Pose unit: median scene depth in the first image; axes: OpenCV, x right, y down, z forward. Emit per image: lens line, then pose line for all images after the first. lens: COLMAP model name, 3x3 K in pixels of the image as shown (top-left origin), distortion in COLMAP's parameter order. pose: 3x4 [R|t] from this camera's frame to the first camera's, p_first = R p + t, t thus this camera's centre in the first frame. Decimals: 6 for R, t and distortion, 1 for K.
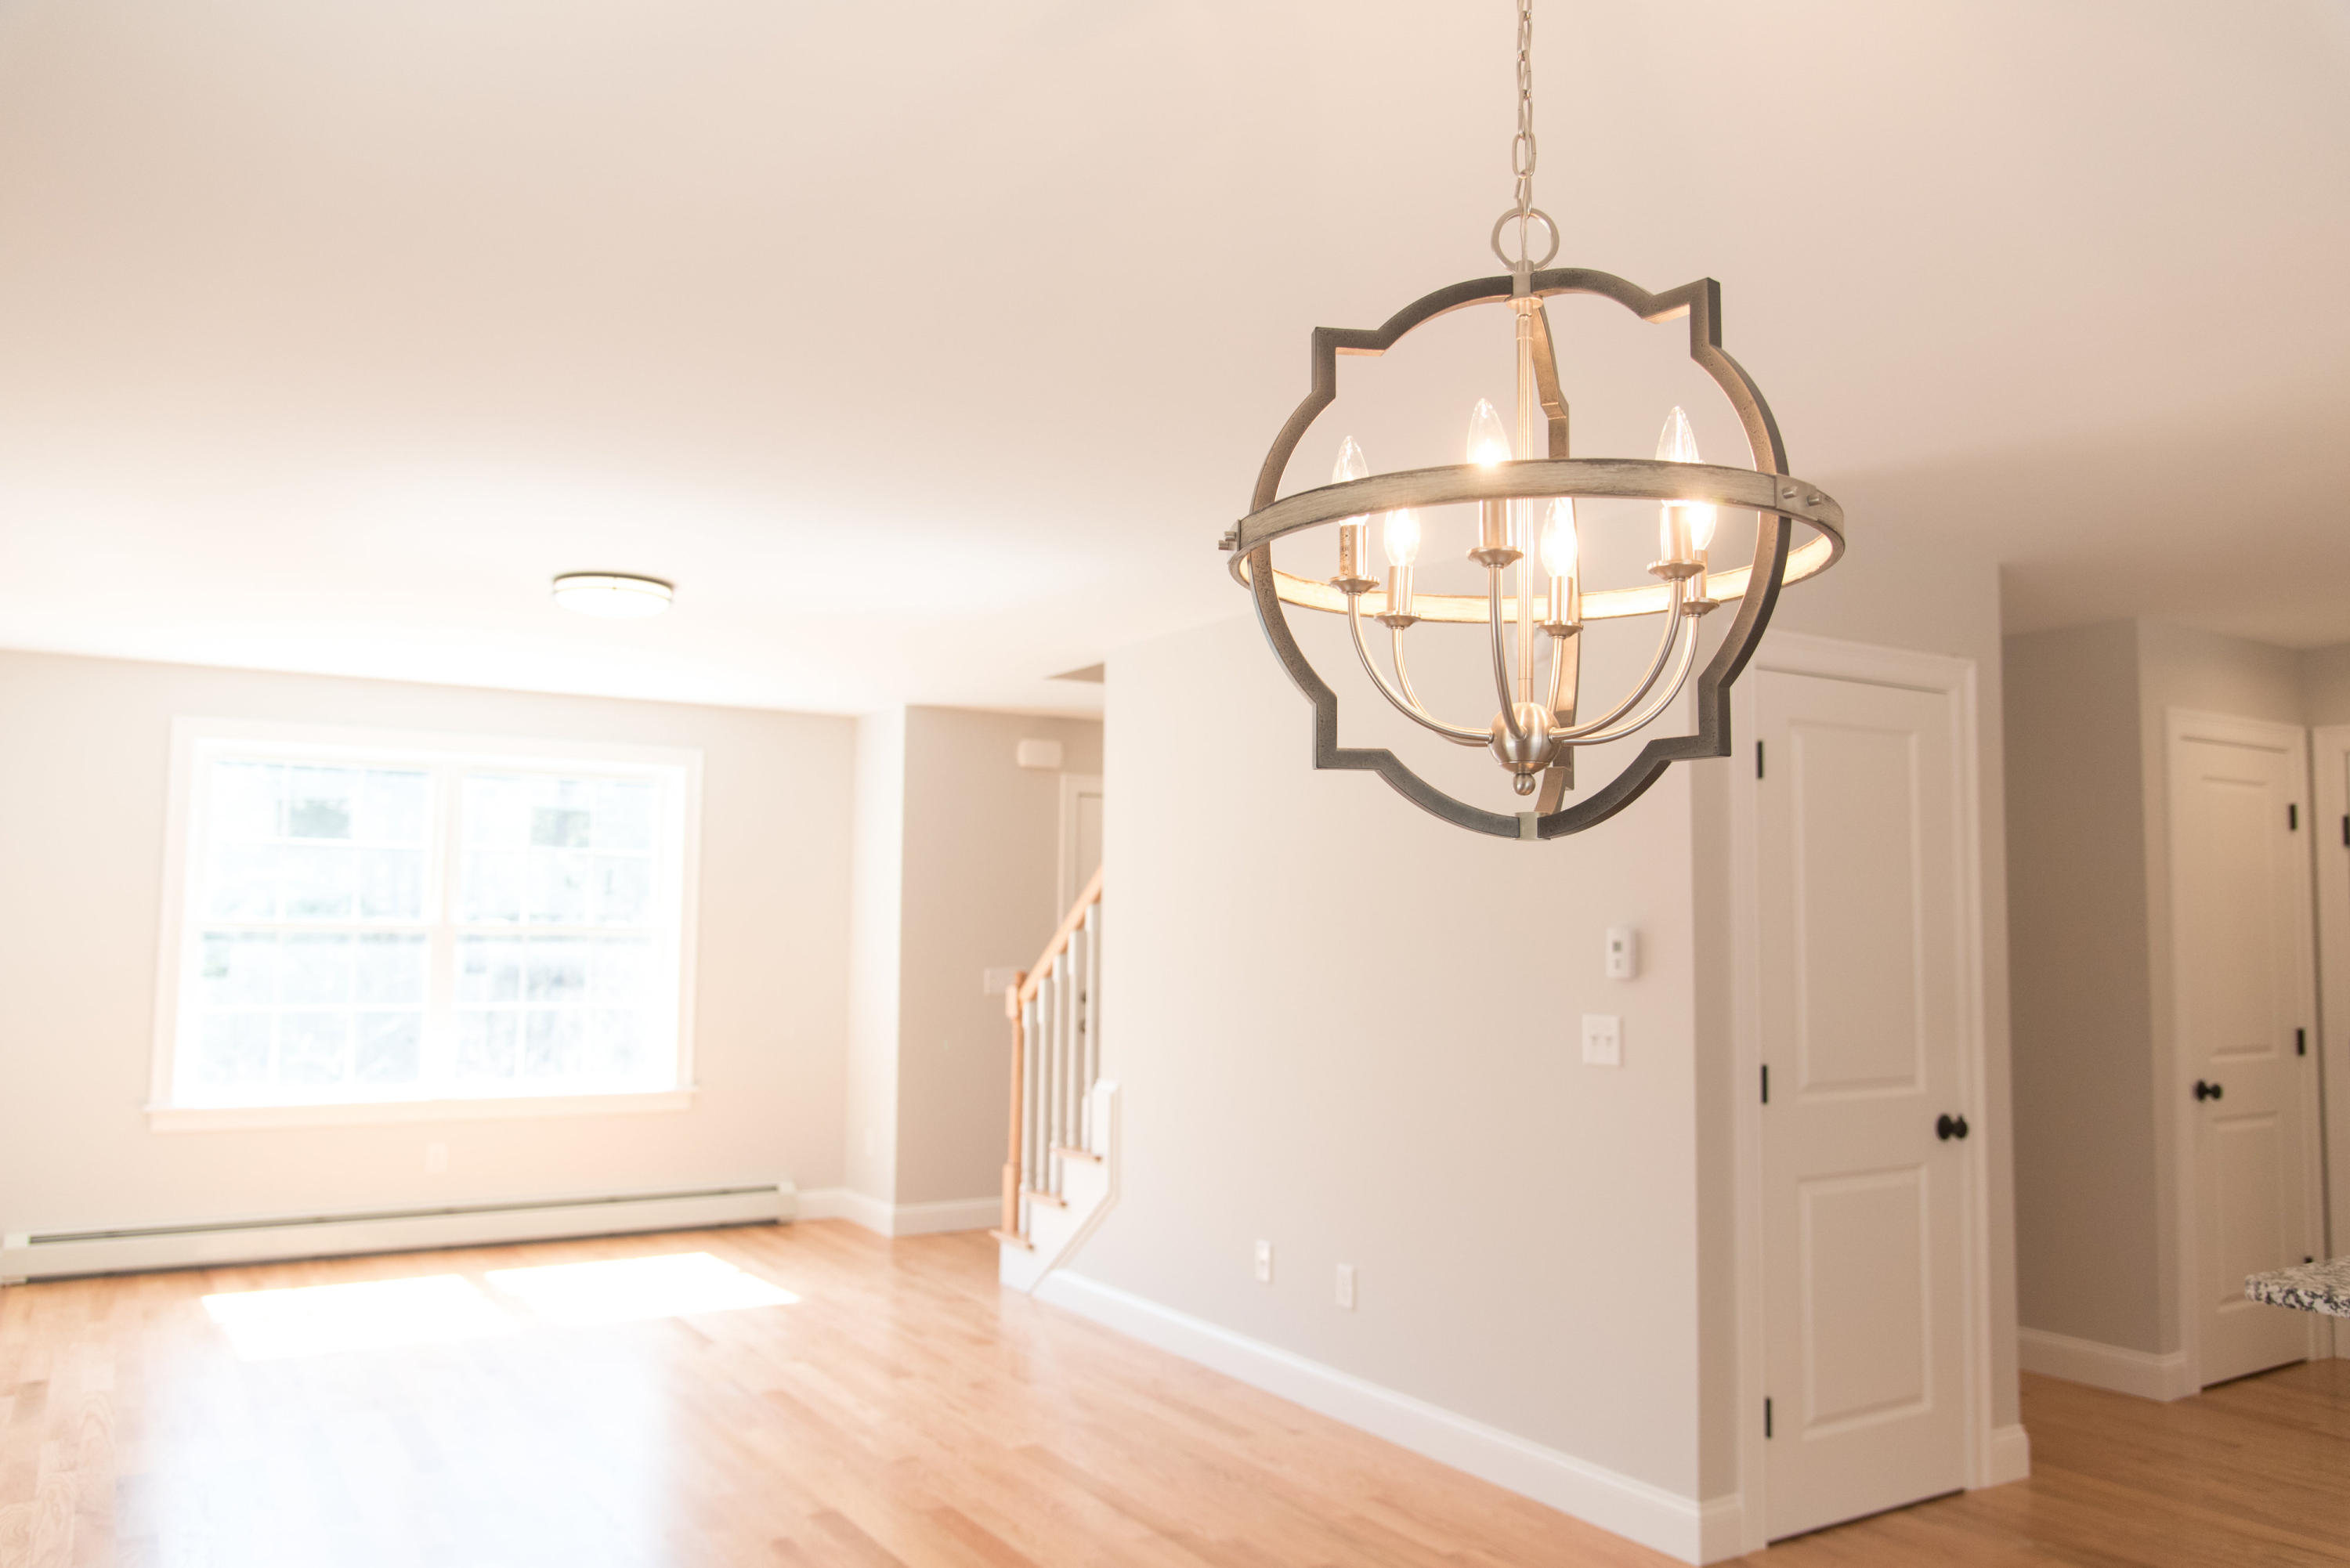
lens RADIAL K [[1693.8, 0, 1176.2], [0, 1693.8, 797.7], [0, 0, 1]] dist [-0.014421, 0.000215]
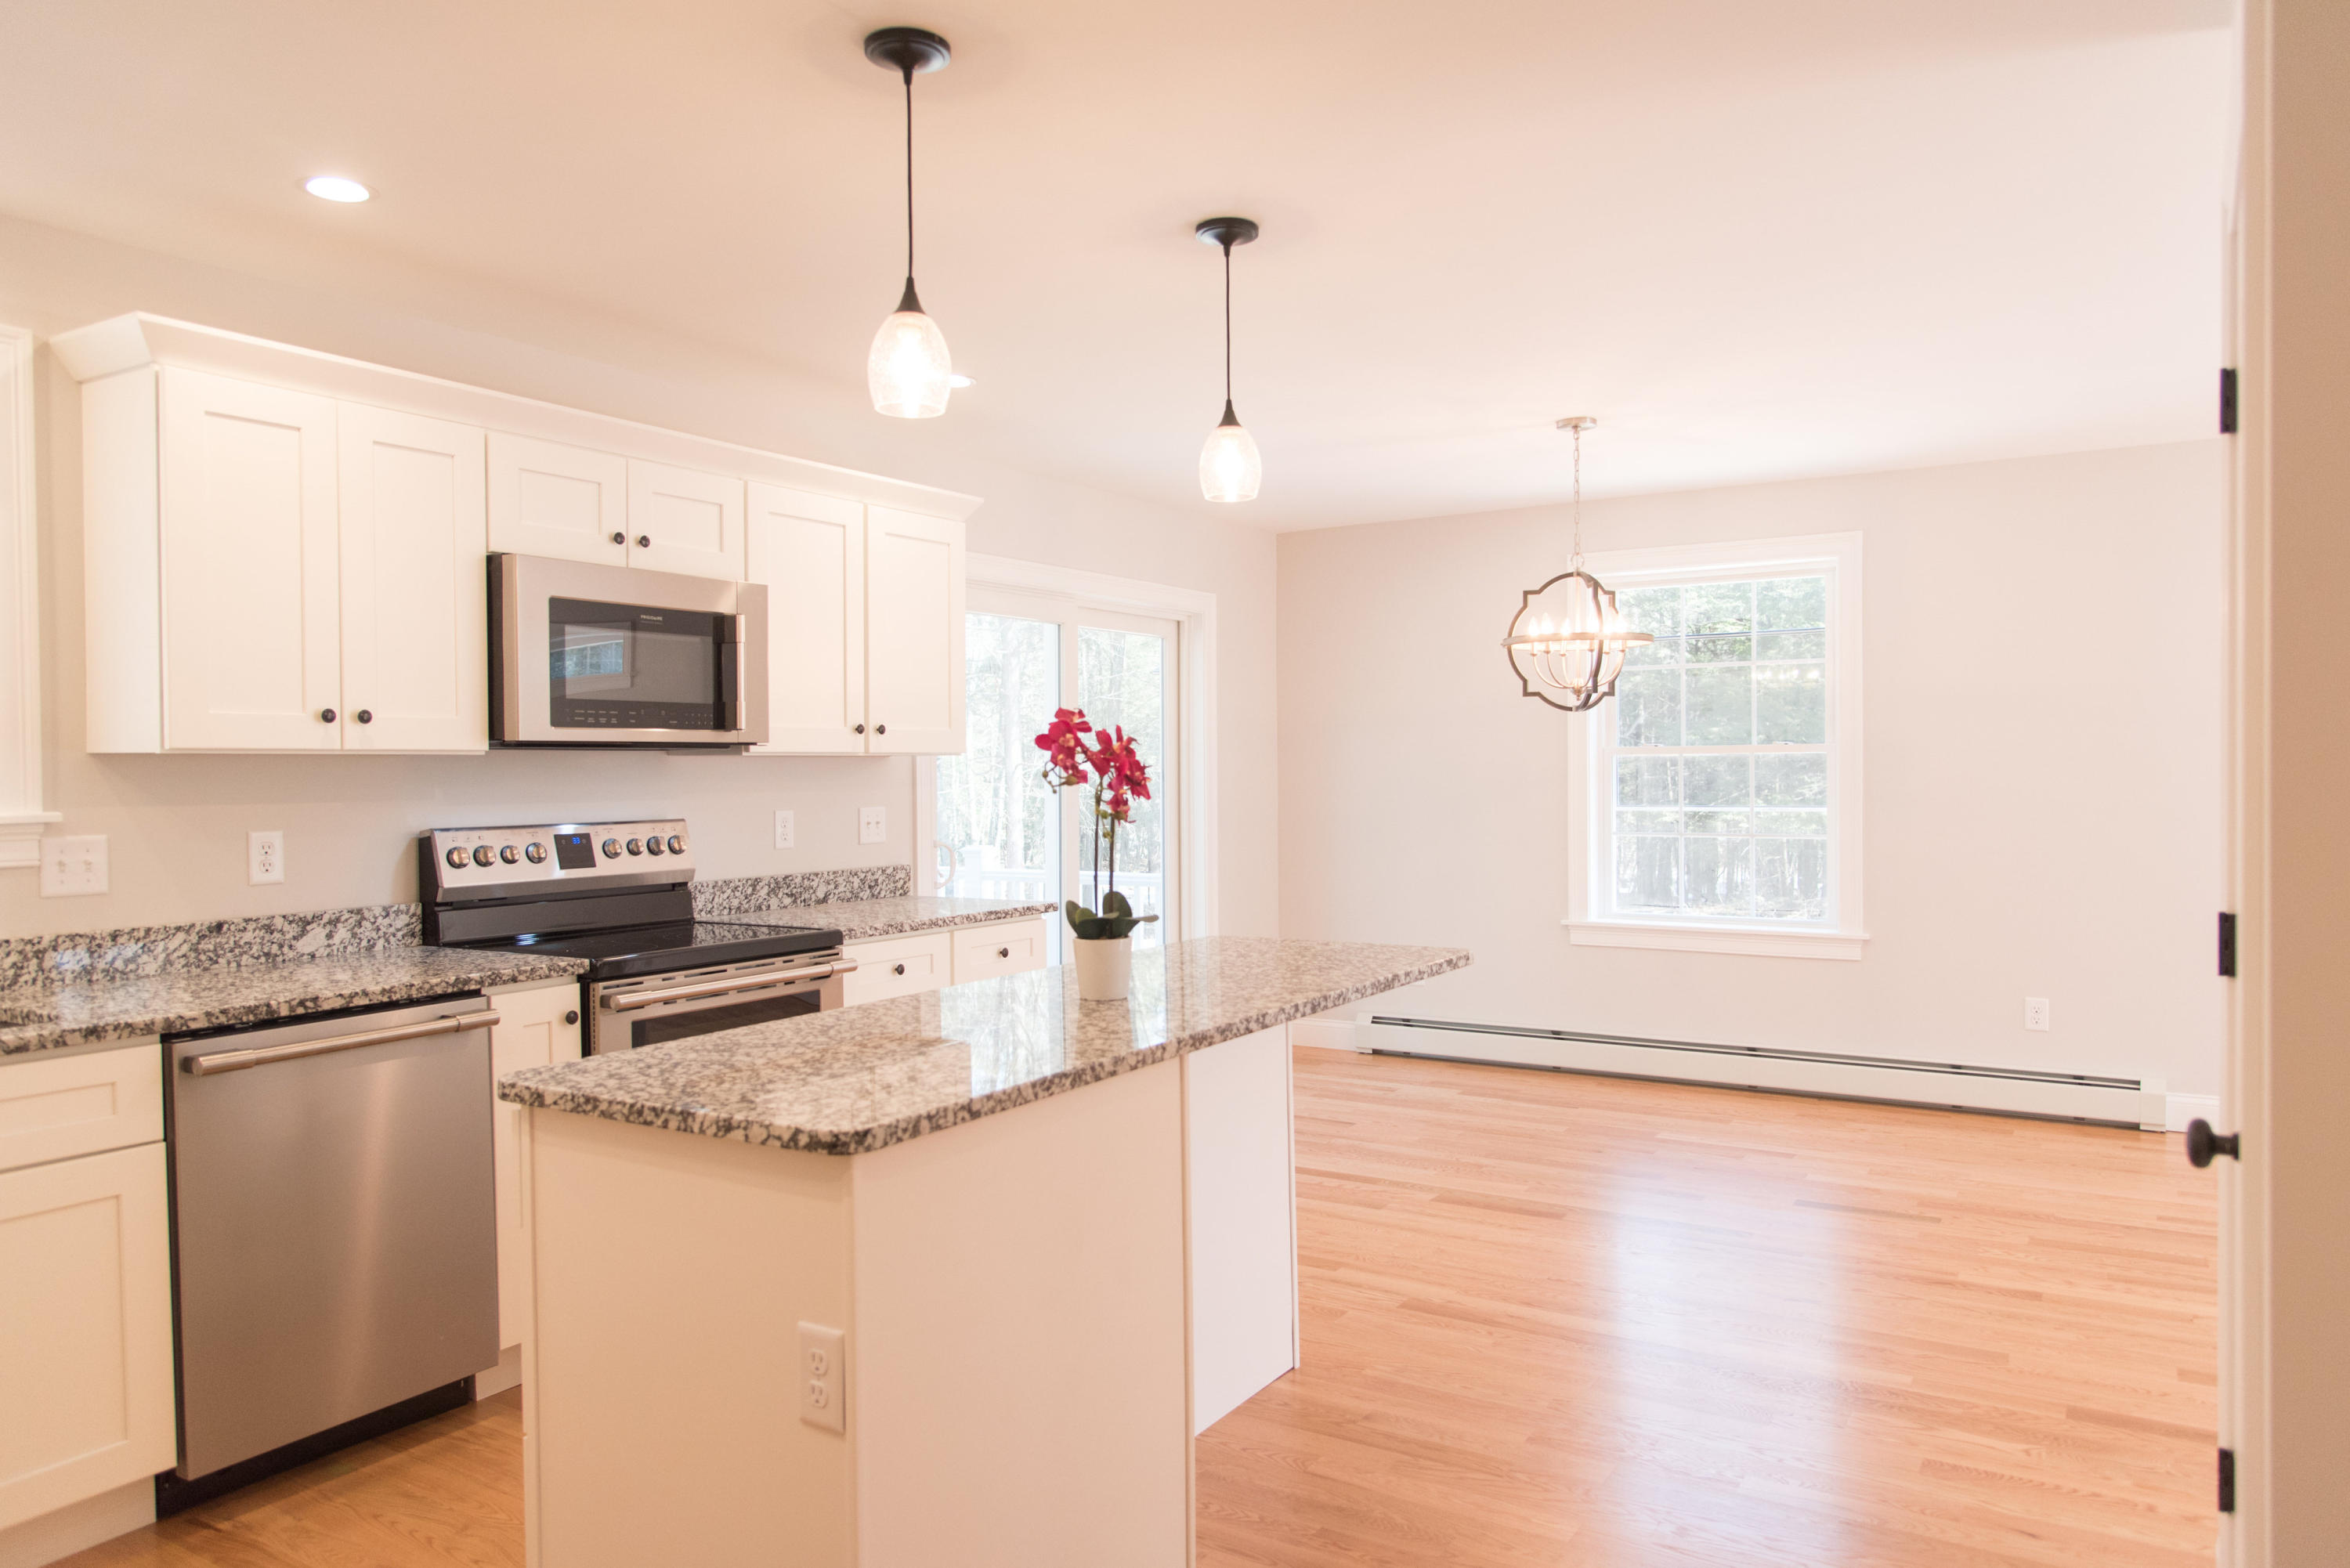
lens RADIAL K [[1560.4, 0, 1179.2], [0, 1560.4, 788.7], [0, 0, 1]] dist [0.018881, -0.018764]
pose [[-0.900647, 0.006756, -0.434500, 0.888848], [0.035027, 0.997754, -0.057093, 0.128288], [0.433138, -0.066640, -0.898861, 1.290361]]
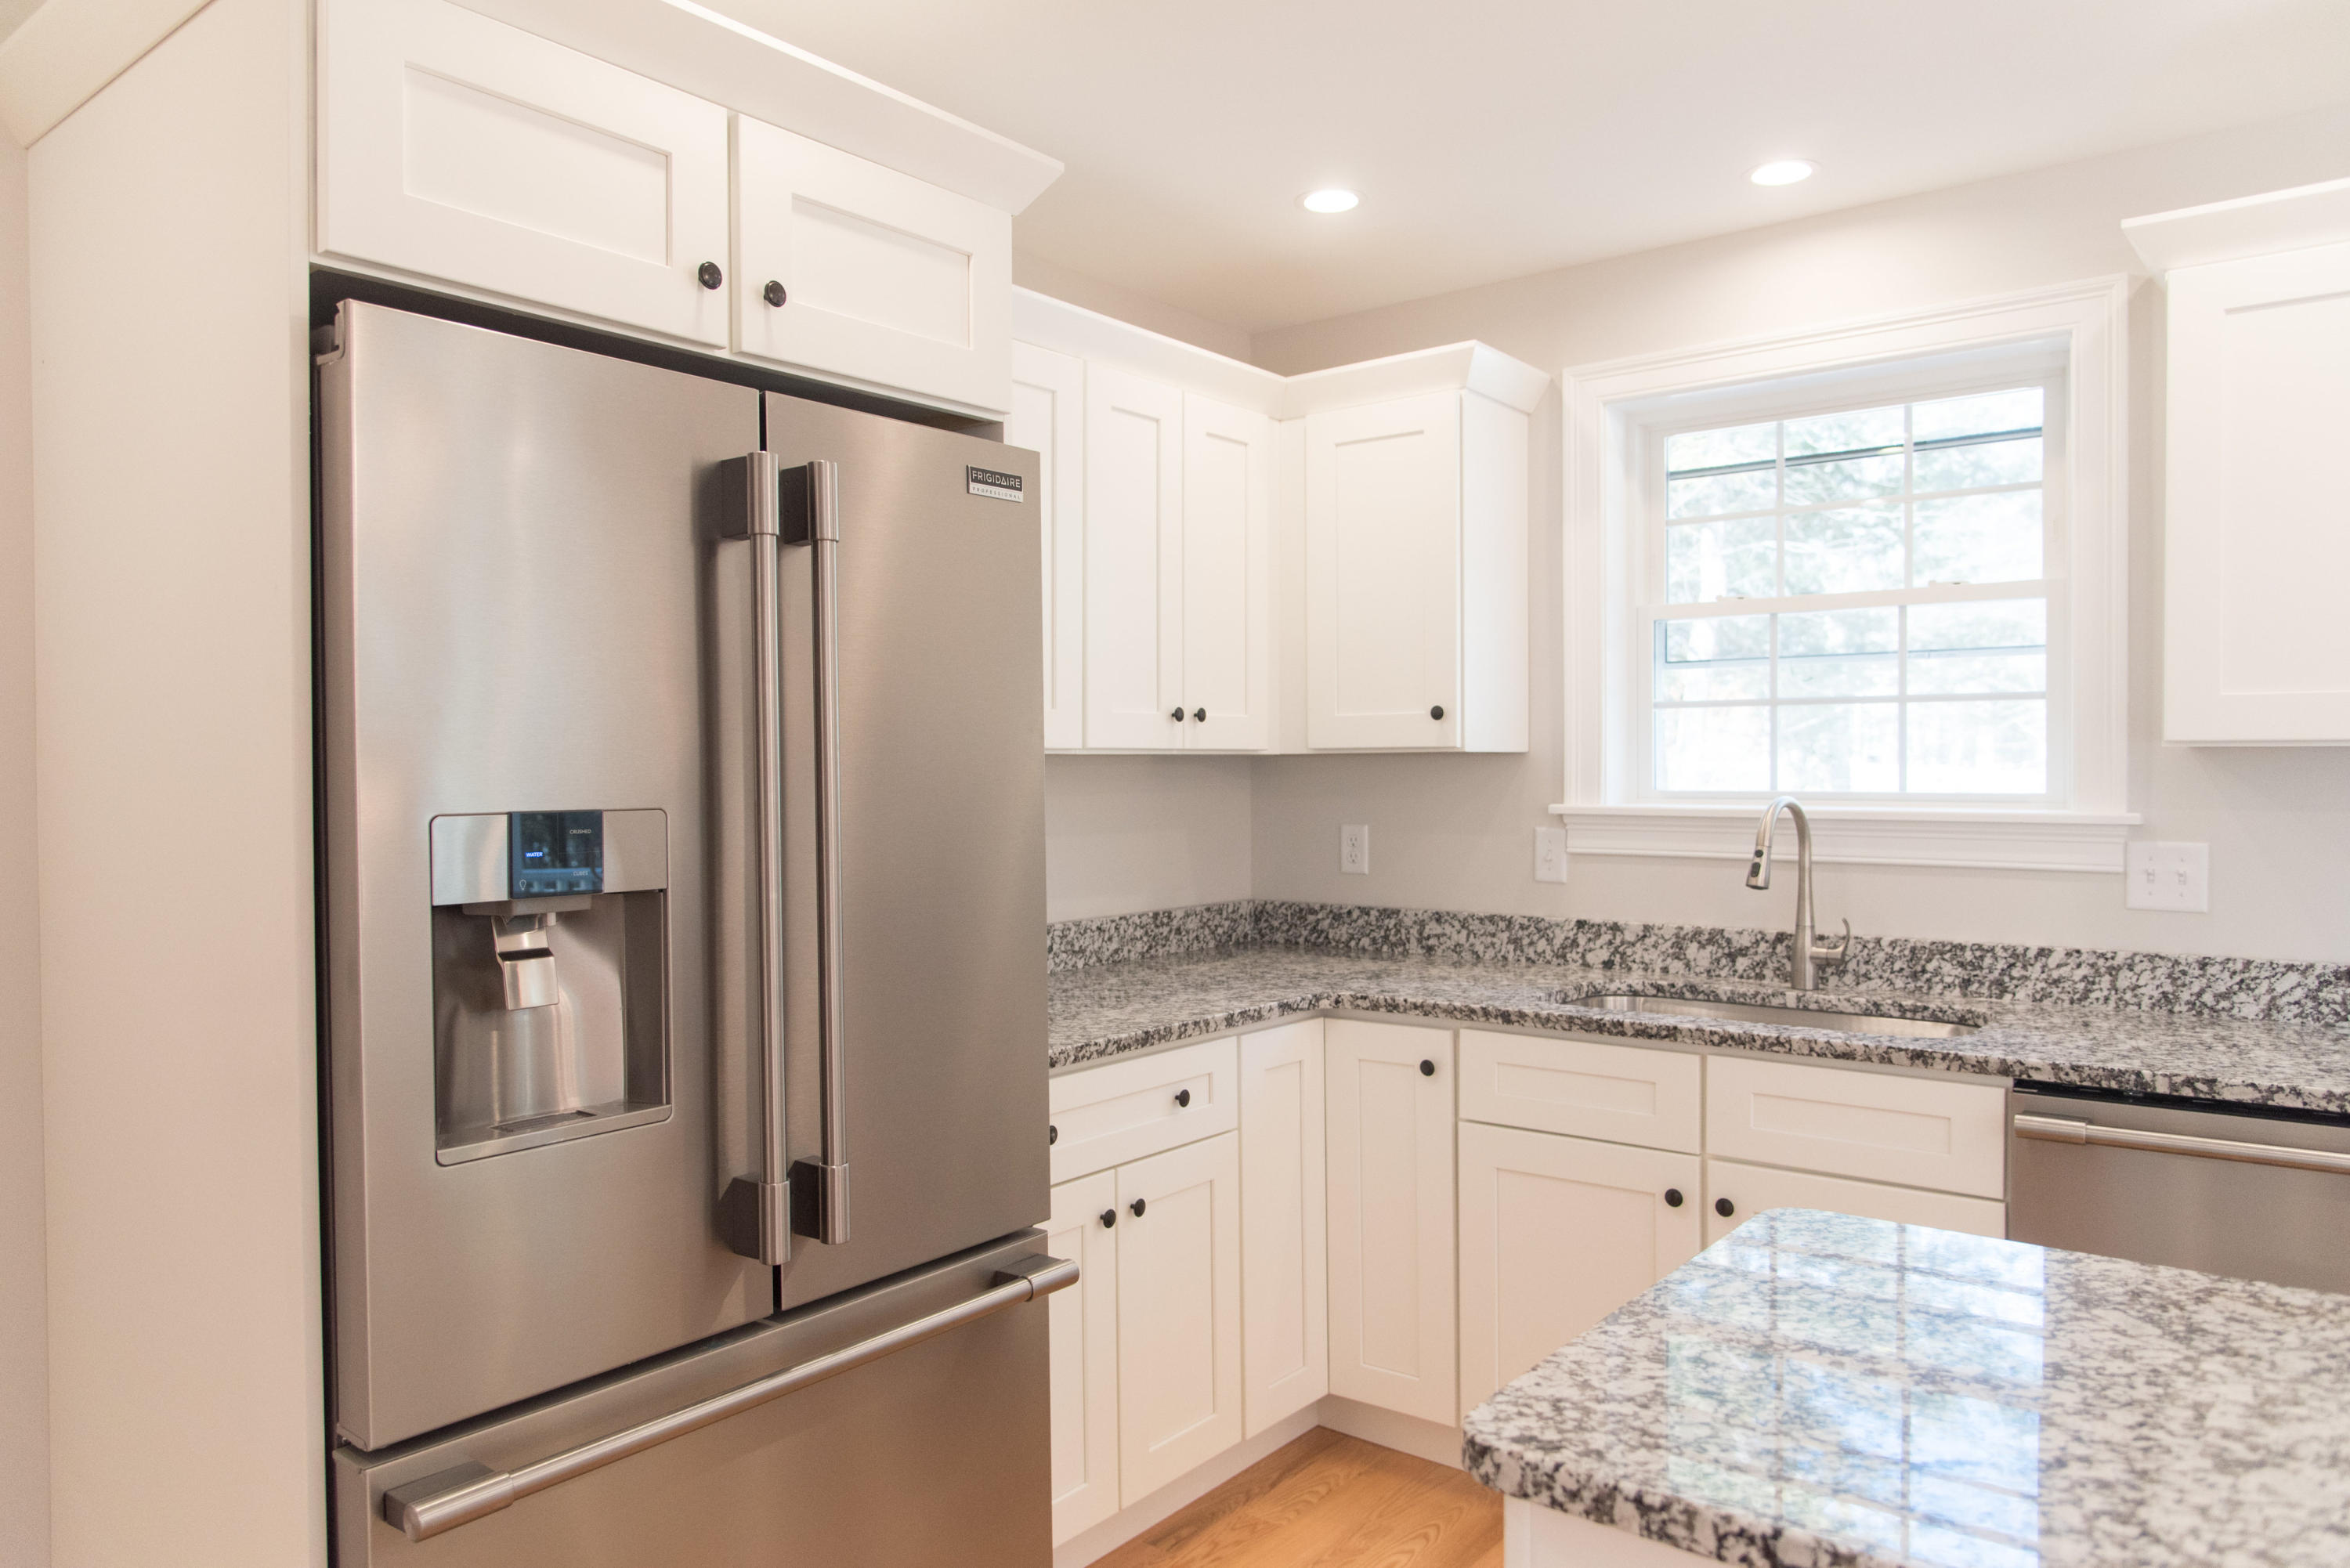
lens RADIAL K [[1560.4, 0, 1179.2], [0, 1560.4, 788.7], [0, 0, 1]] dist [0.018881, -0.018764]
pose [[-0.338885, -0.022240, 0.940565, 0.561576], [-0.069684, 0.997568, -0.001519, 0.096438], [-0.938244, -0.066058, -0.339610, 0.986319]]
